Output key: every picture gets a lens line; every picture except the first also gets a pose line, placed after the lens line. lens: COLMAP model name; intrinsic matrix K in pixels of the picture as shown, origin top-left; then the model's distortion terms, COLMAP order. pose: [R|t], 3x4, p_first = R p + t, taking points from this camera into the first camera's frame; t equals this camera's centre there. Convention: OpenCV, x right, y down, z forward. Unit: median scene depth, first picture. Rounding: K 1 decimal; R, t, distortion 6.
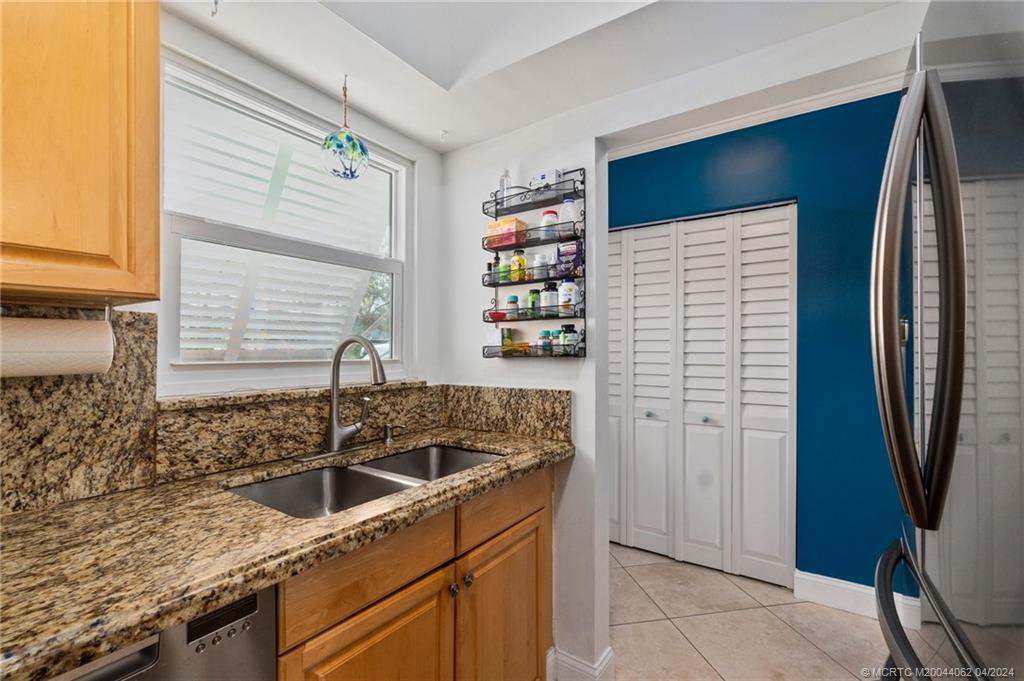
lens RADIAL K [[443.6, 0, 508.5], [0, 443.6, 347.1], [0, 0, 1]] dist [-0.002413, 0.000126]
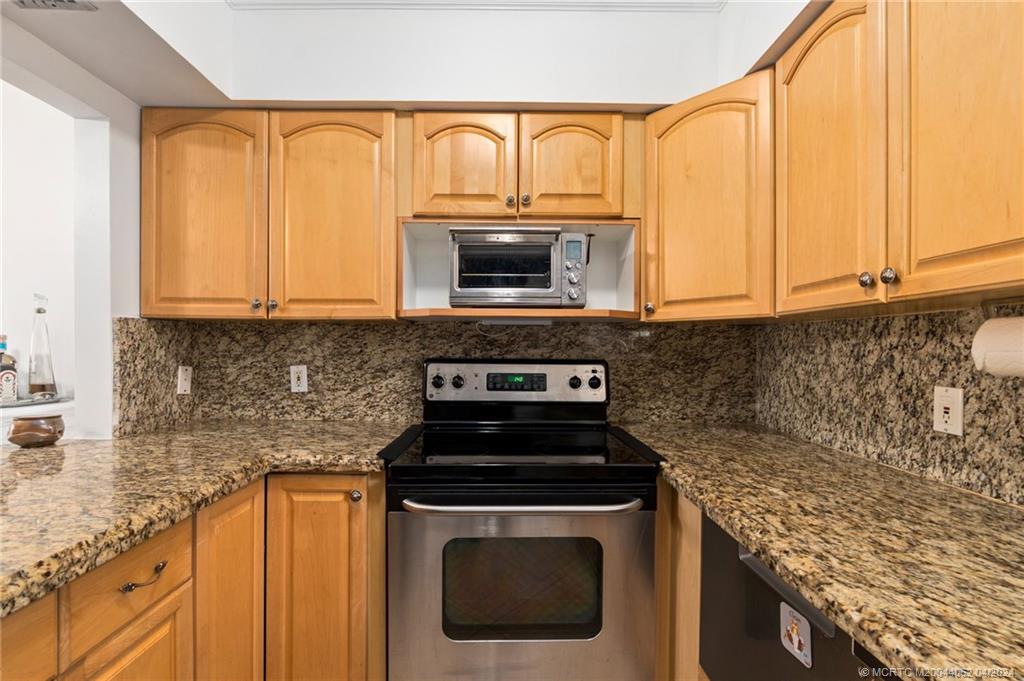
lens RADIAL K [[443.6, 0, 508.5], [0, 443.6, 347.1], [0, 0, 1]] dist [-0.002413, 0.000126]
pose [[-0.814629, -0.007064, -0.579939, 0.256914], [-0.006420, 0.999974, -0.003162, 0.008323], [0.579946, 0.001148, -0.814654, 0.778768]]
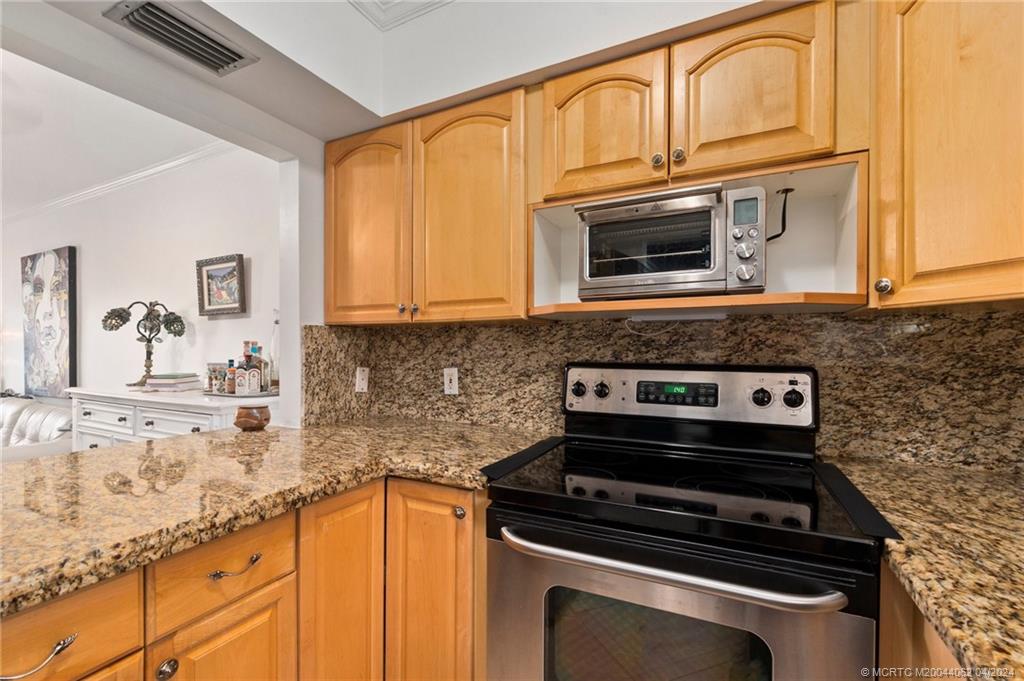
lens RADIAL K [[444.3, 0, 508.9], [0, 444.3, 352.2], [0, 0, 1]] dist [-0.003825, 0.000926]
pose [[-0.989766, -0.002614, -0.142673, -0.051884], [-0.003227, 0.999987, 0.004063, 0.008948], [0.142661, 0.004482, -0.989761, 0.667953]]
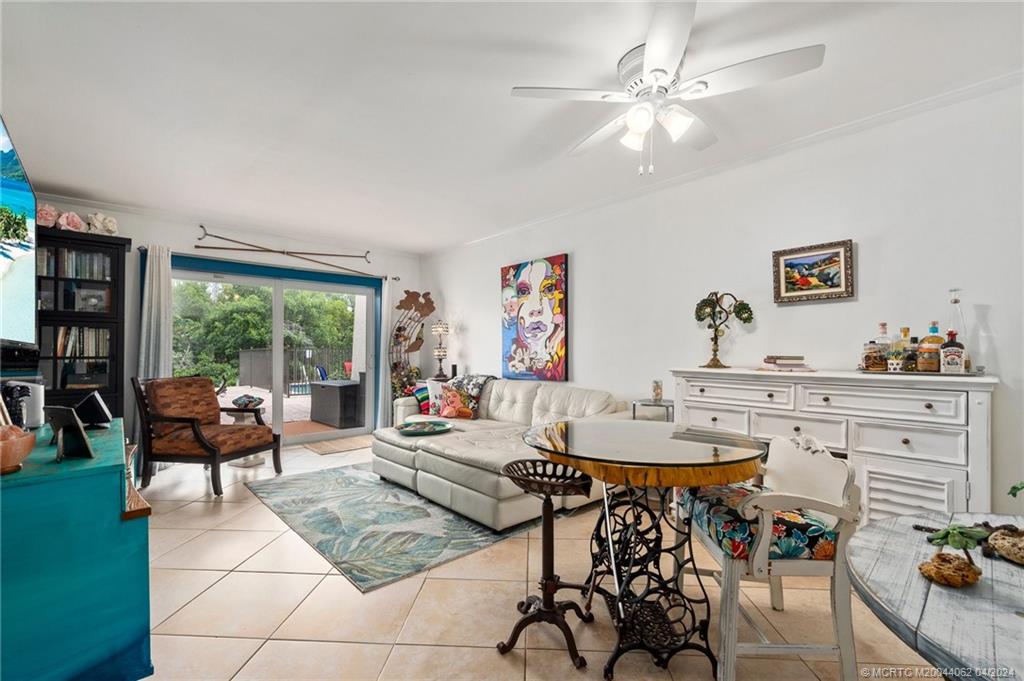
lens RADIAL K [[443.6, 0, 508.5], [0, 443.6, 347.1], [0, 0, 1]] dist [-0.002413, 0.000126]
pose [[-0.973947, 0.001179, 0.226773, 2.245322], [-0.001034, 0.999953, -0.009640, 0.112430], [-0.226774, -0.009623, -0.973900, 0.896625]]
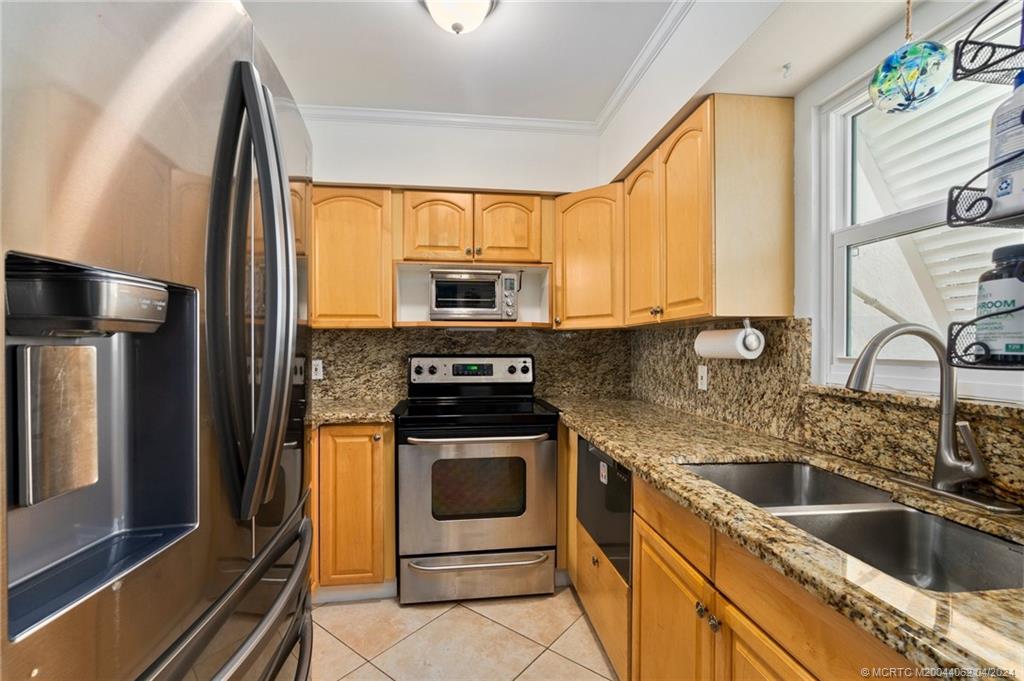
lens RADIAL K [[443.6, 0, 508.5], [0, 443.6, 347.1], [0, 0, 1]] dist [-0.002413, 0.000126]
pose [[-0.740615, -0.002333, -0.671926, 0.761235], [0.000104, 0.999994, -0.003587, 0.016354], [0.671930, -0.002727, -0.740610, 1.382792]]
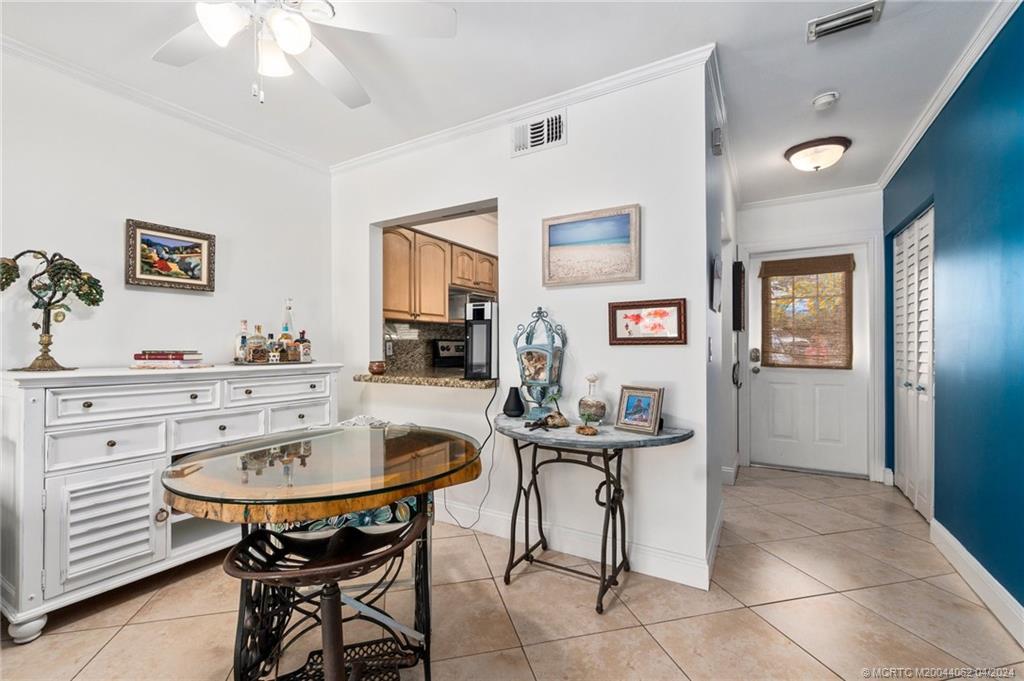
lens RADIAL K [[443.6, 0, 508.5], [0, 443.6, 347.1], [0, 0, 1]] dist [-0.002413, 0.000126]
pose [[0.079245, -0.005950, -0.996837, 3.507392], [0.008464, 0.999950, -0.005296, 0.143613], [0.996819, -0.008017, 0.079292, -0.418850]]
